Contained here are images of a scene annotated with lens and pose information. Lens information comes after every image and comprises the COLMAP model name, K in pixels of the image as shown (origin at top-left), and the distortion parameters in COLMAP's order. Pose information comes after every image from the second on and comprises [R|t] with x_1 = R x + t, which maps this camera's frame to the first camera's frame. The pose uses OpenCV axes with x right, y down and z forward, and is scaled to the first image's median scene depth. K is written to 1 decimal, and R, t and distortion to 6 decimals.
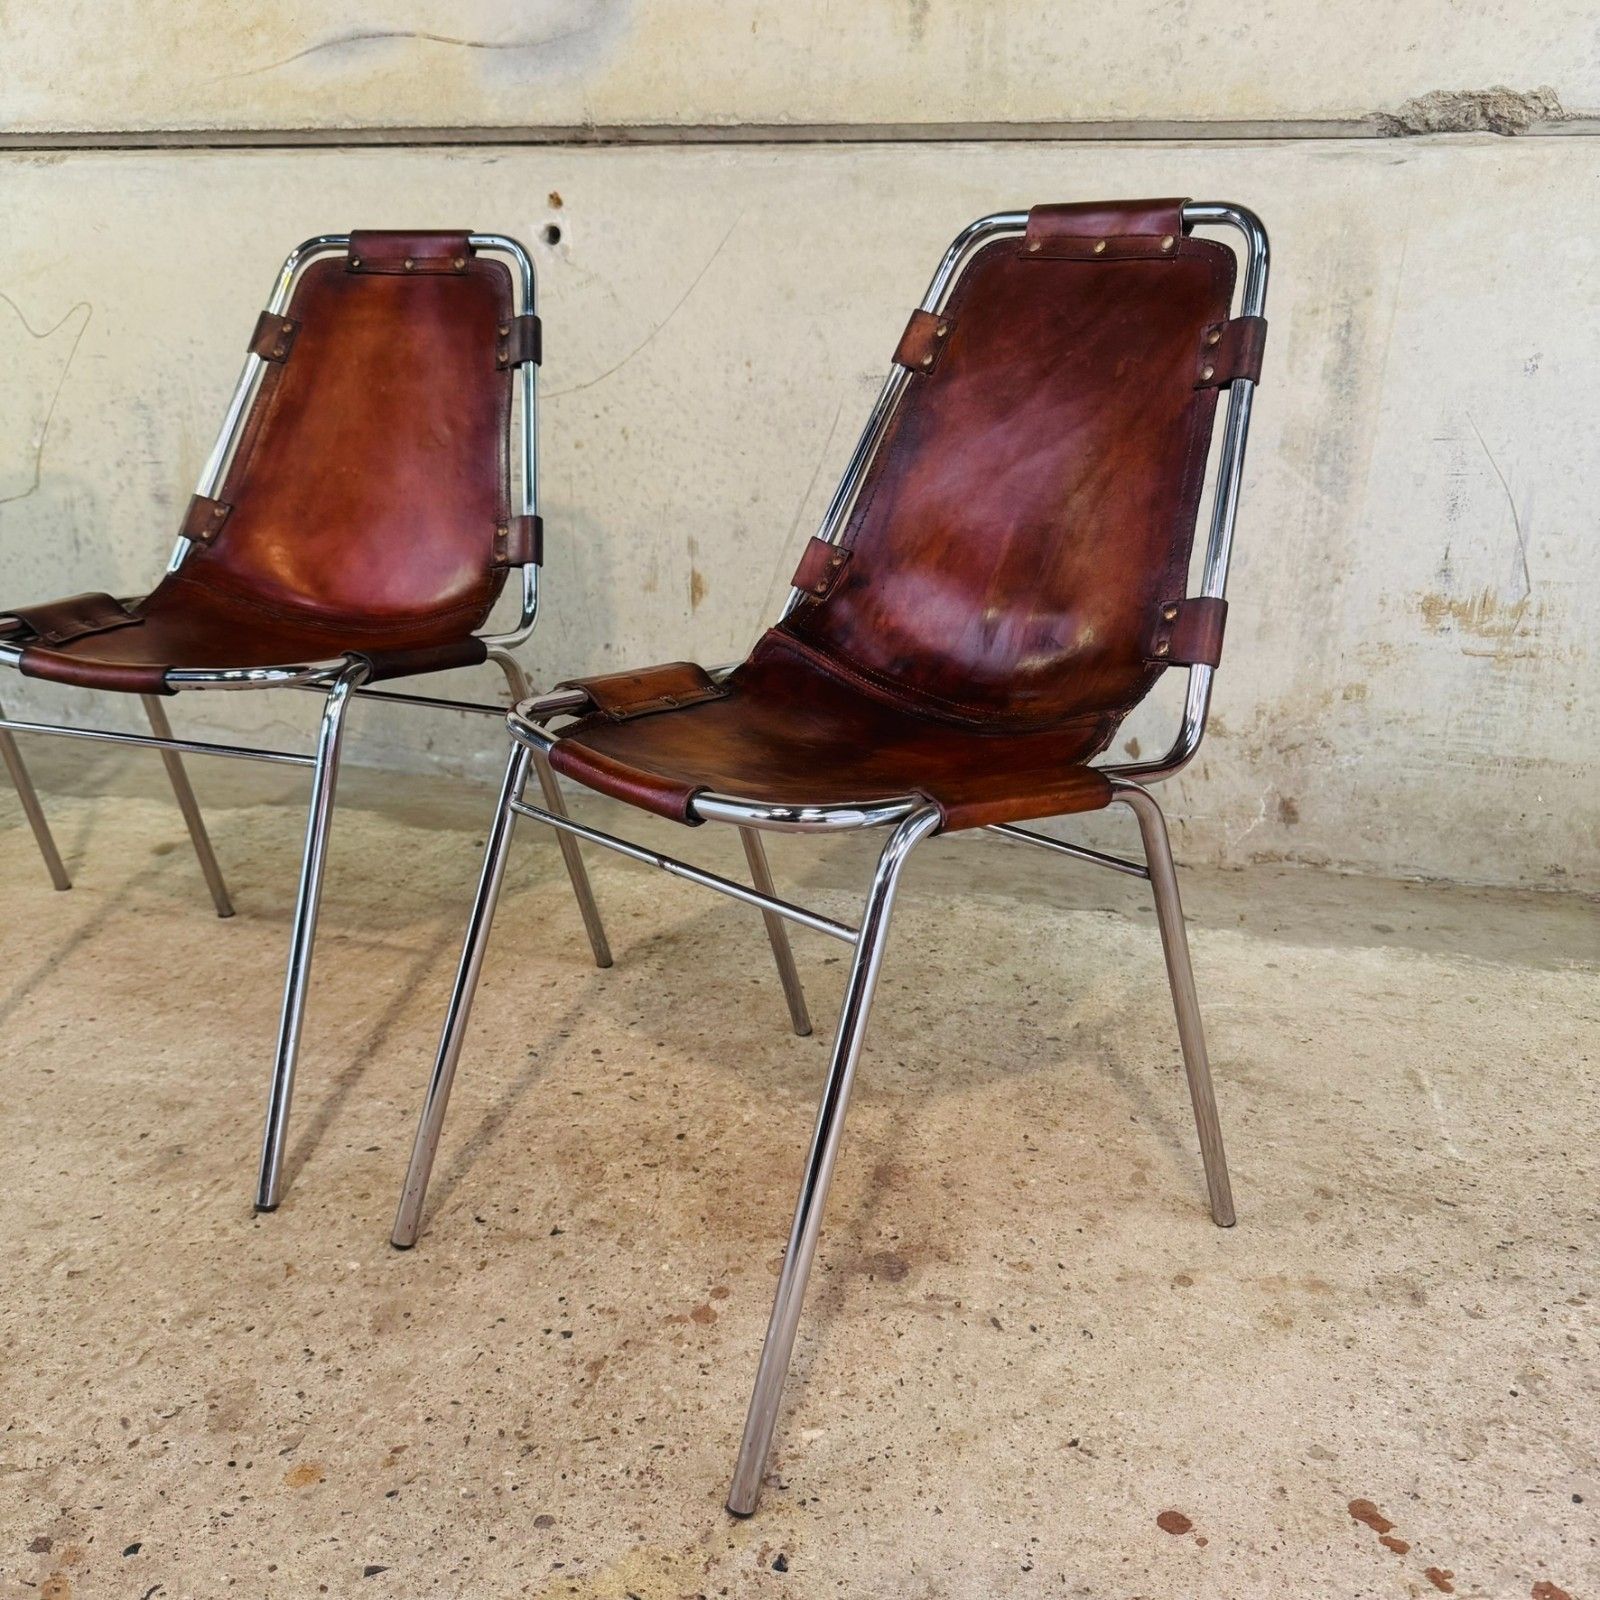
lens RADIAL K [[1513.3, 0, 821.9], [0, 1513.3, 809.5], [0, 0, 1]] dist [-0.012437, 0.000000]
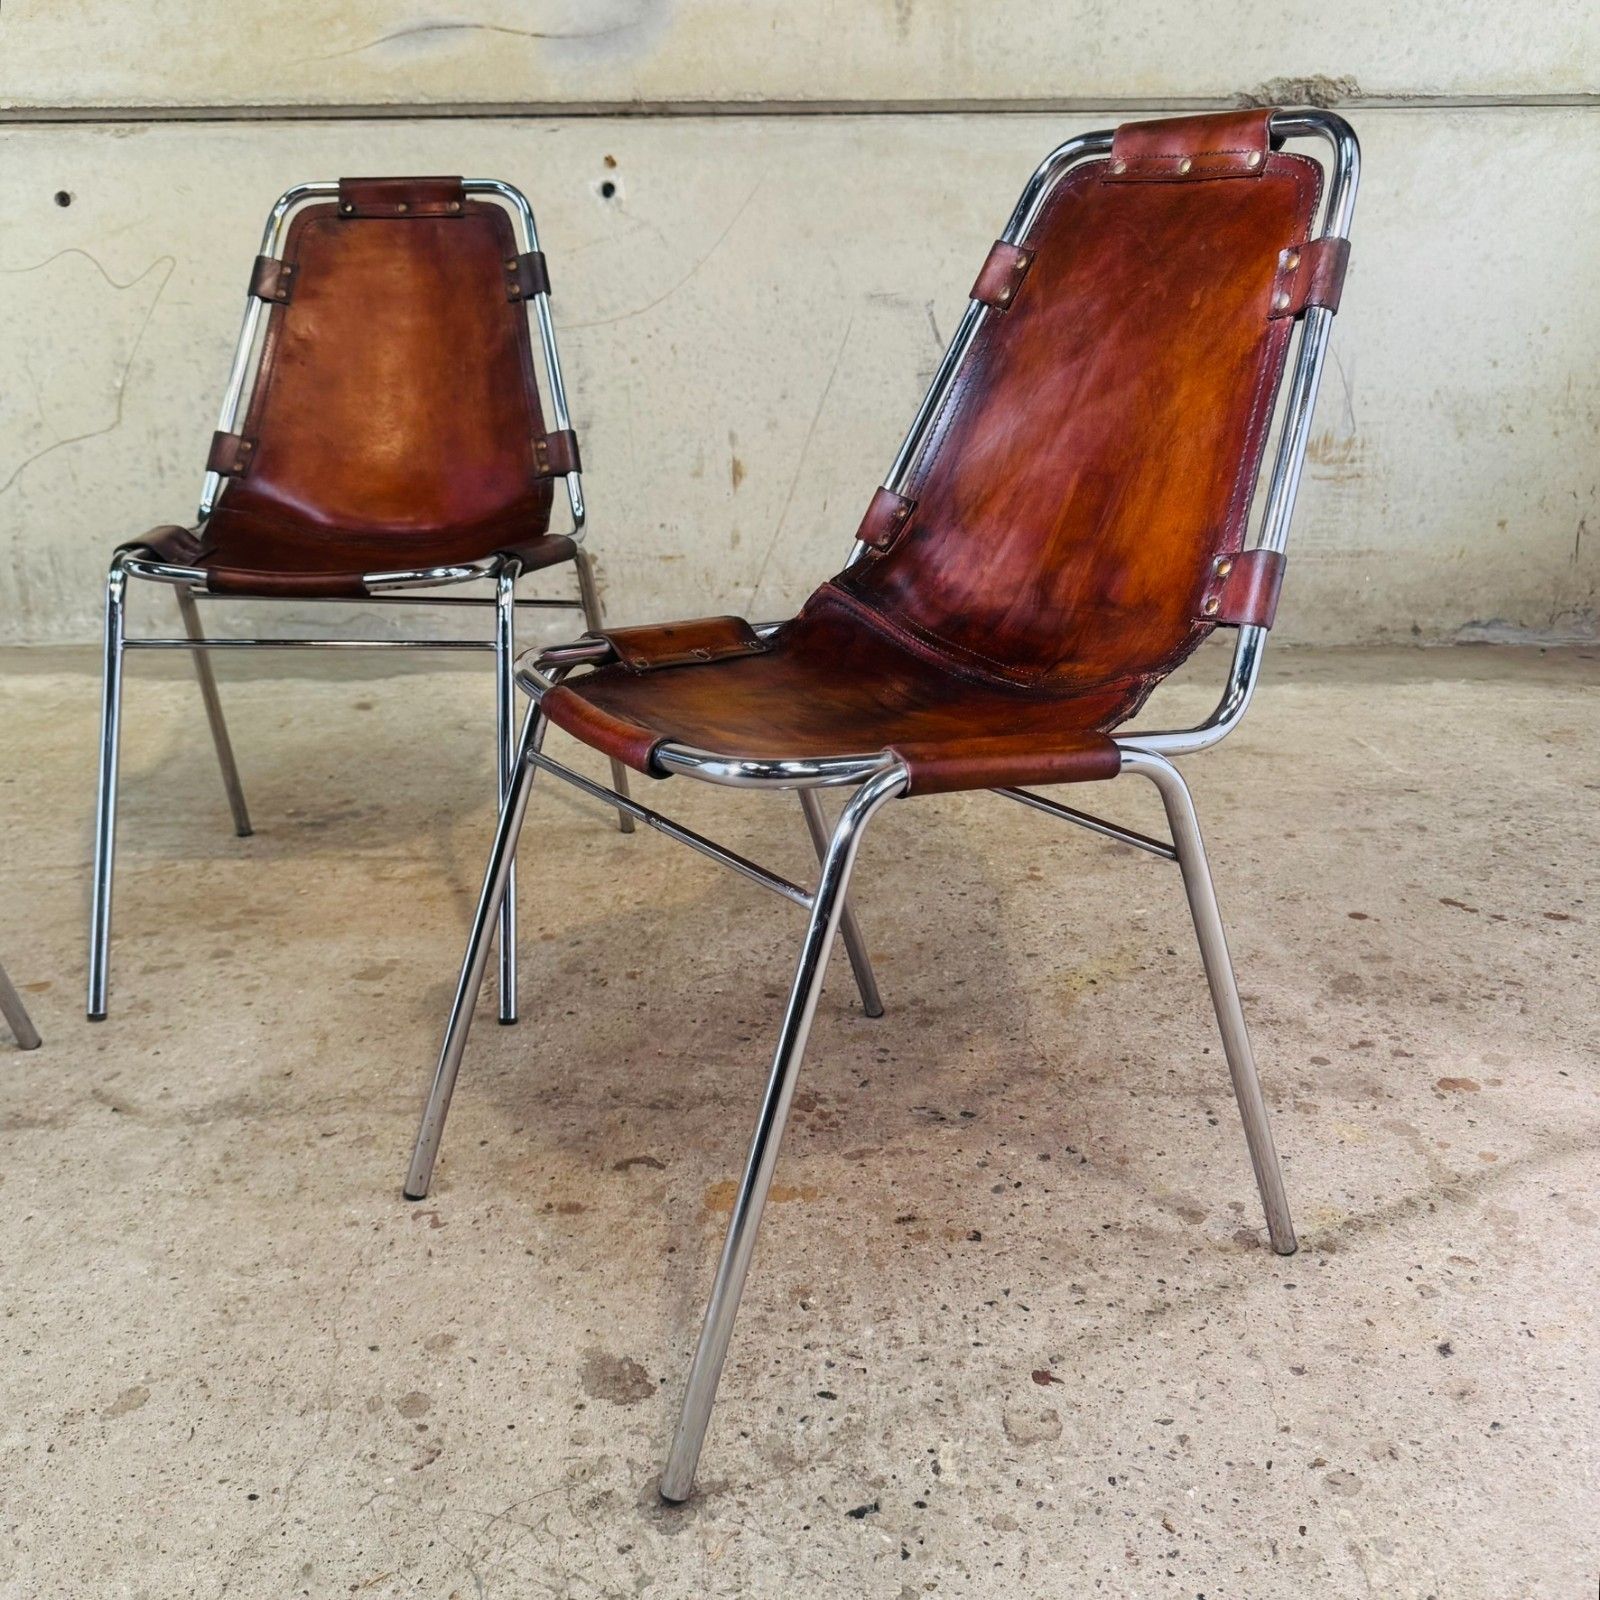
lens RADIAL K [[1513.3, 0, 825.9], [0, 1513.3, 818.9], [0, 0, 1]] dist [-0.012437, 0.000000]
pose [[0.970513, -0.107329, 0.215838, -0.382998], [0.099139, 0.993893, 0.048448, 0.106837], [-0.219720, -0.025622, 0.975226, -0.308670]]
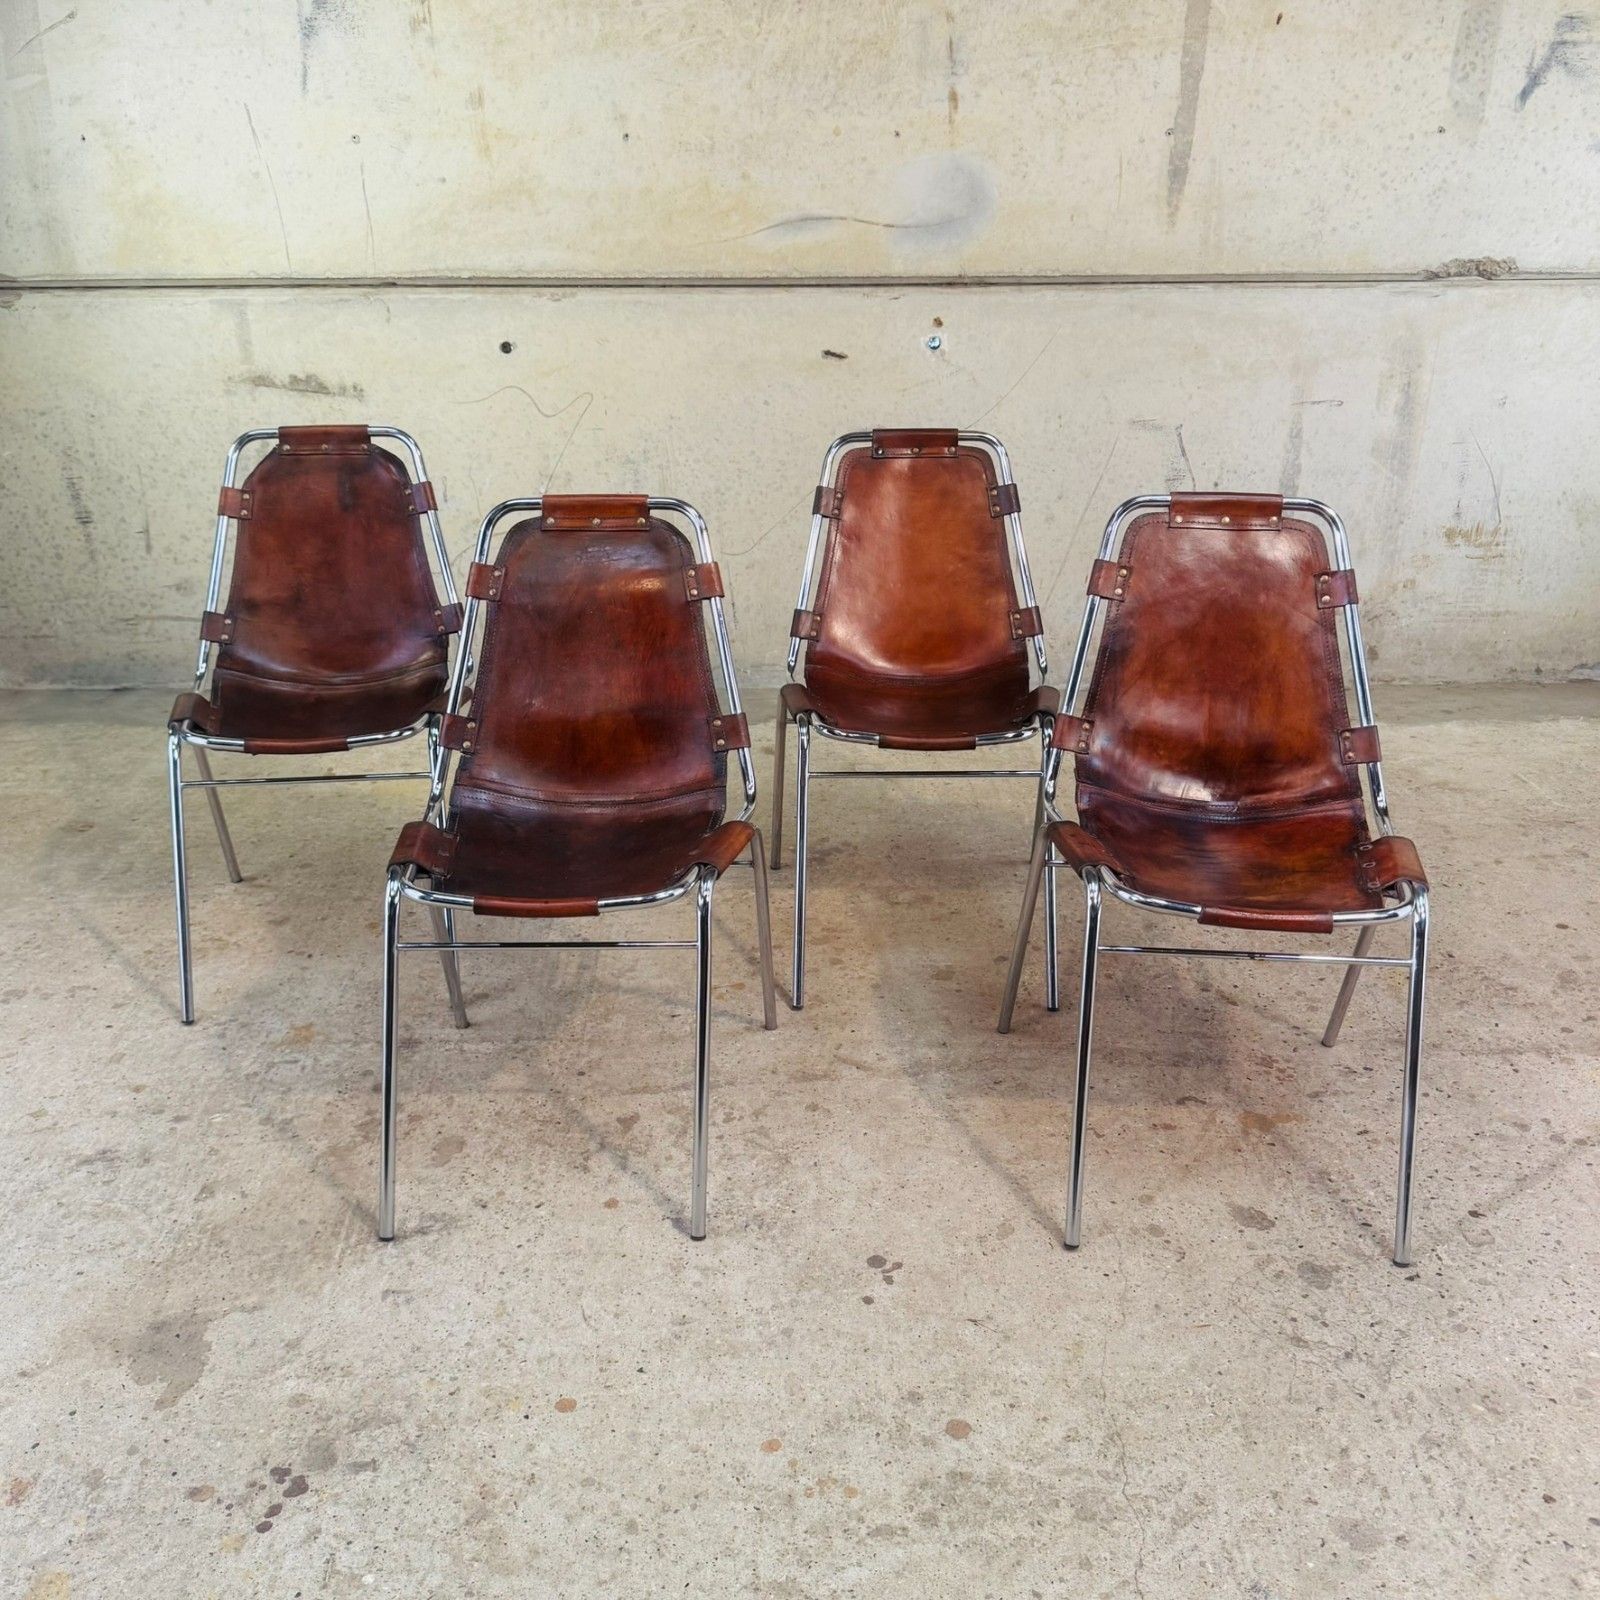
lens RADIAL K [[1513.3, 0, 830.4], [0, 1513.3, 833.8], [0, 0, 1]] dist [-0.012437, 0.000000]
pose [[0.965617, -0.134504, 0.222467, -0.832225], [0.108326, 0.986097, 0.126010, -0.093639], [-0.236323, -0.097578, 0.966763, -0.672549]]
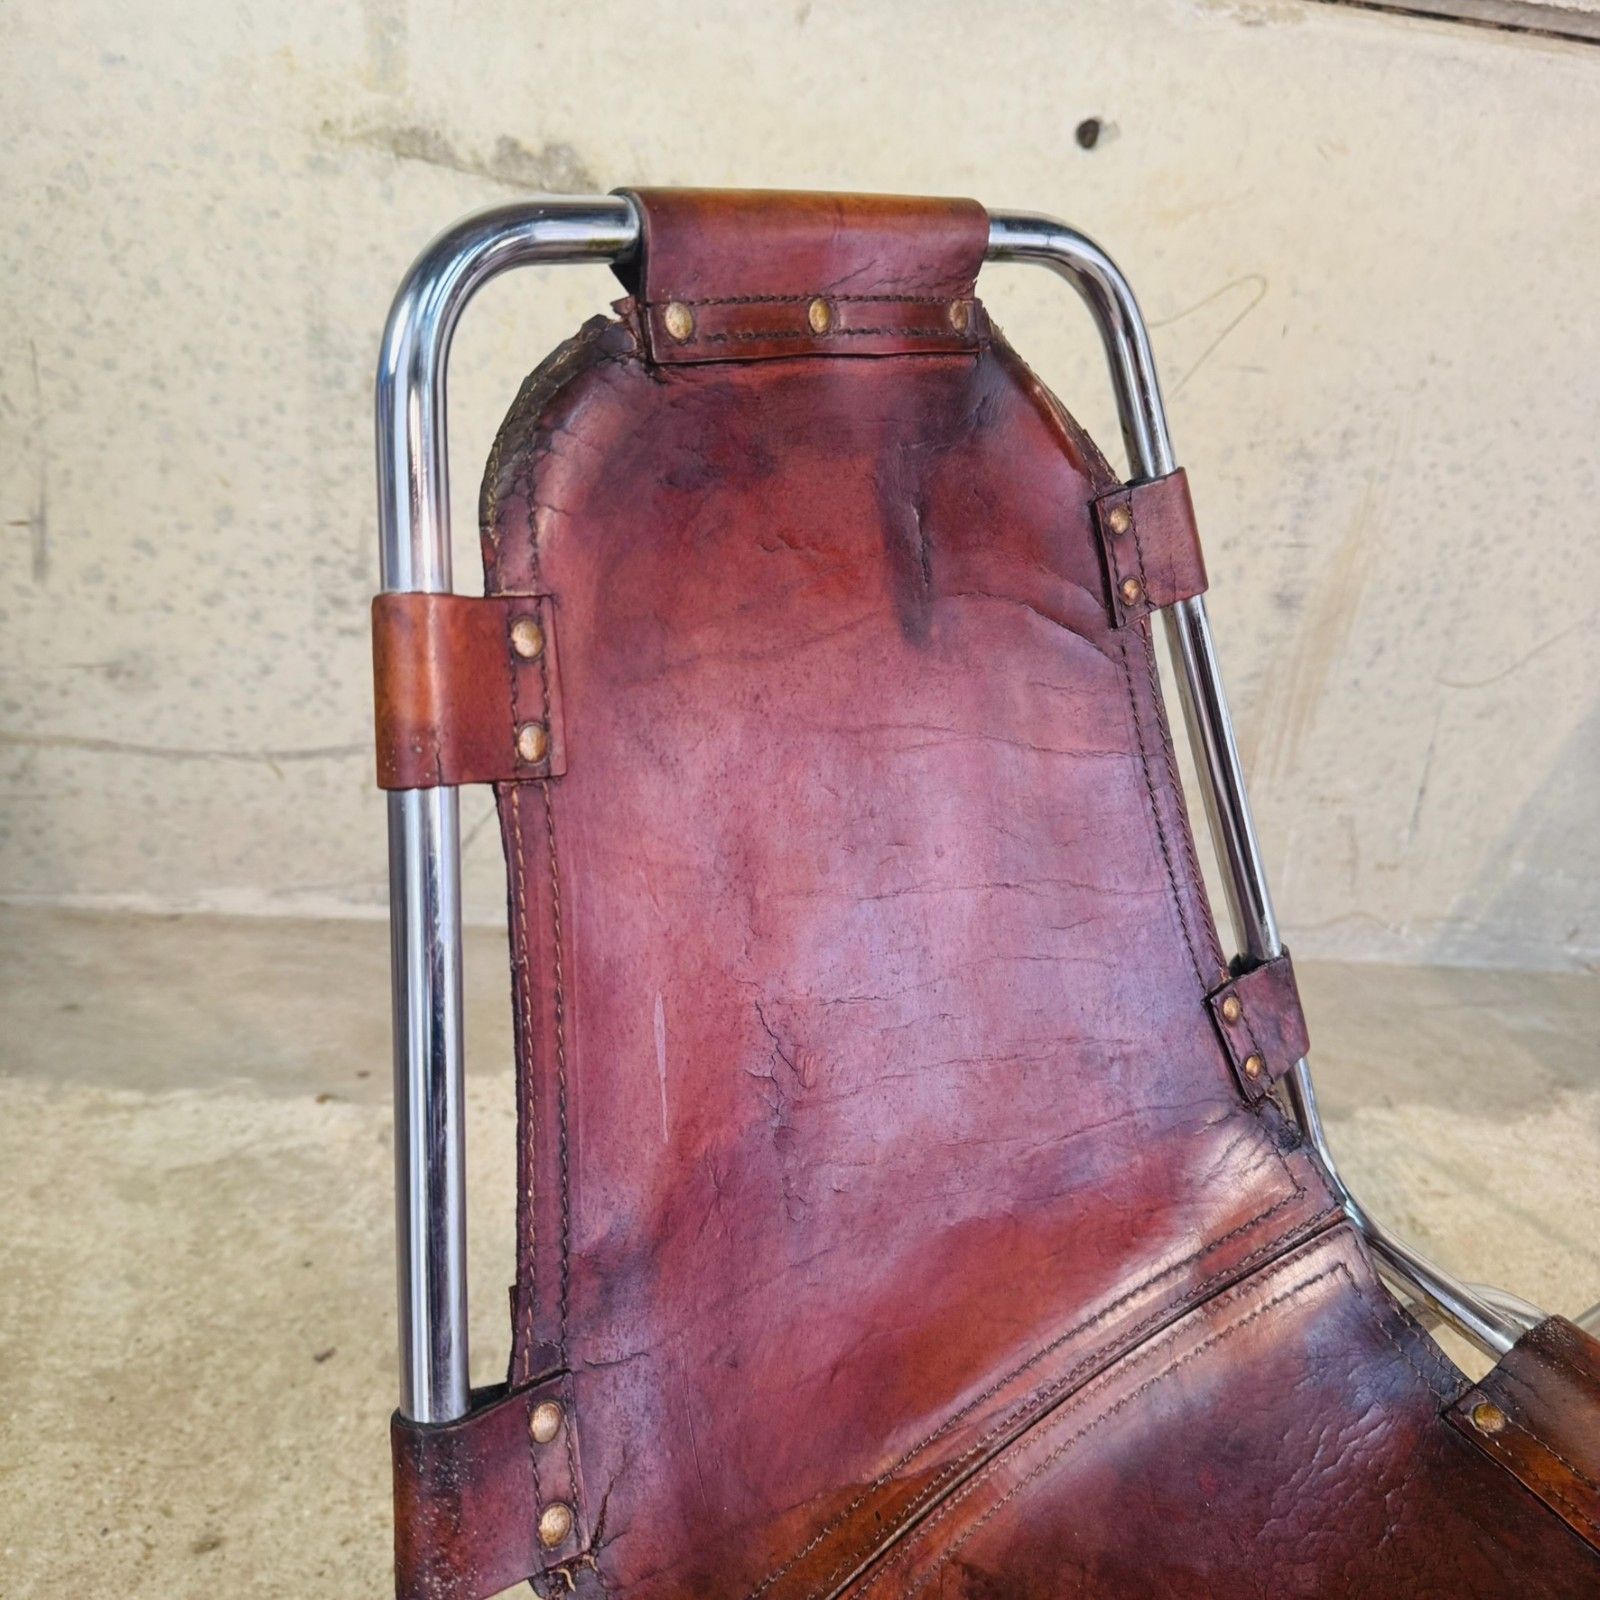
lens RADIAL K [[1513.3, 0, 755.0], [0, 1513.3, 792.8], [0, 0, 1]] dist [-0.012437, 0.000000]
pose [[0.935223, -0.083492, 0.344074, -1.136745], [0.024659, 0.984798, 0.171945, -0.316208], [-0.353199, -0.152323, 0.923065, 0.645539]]
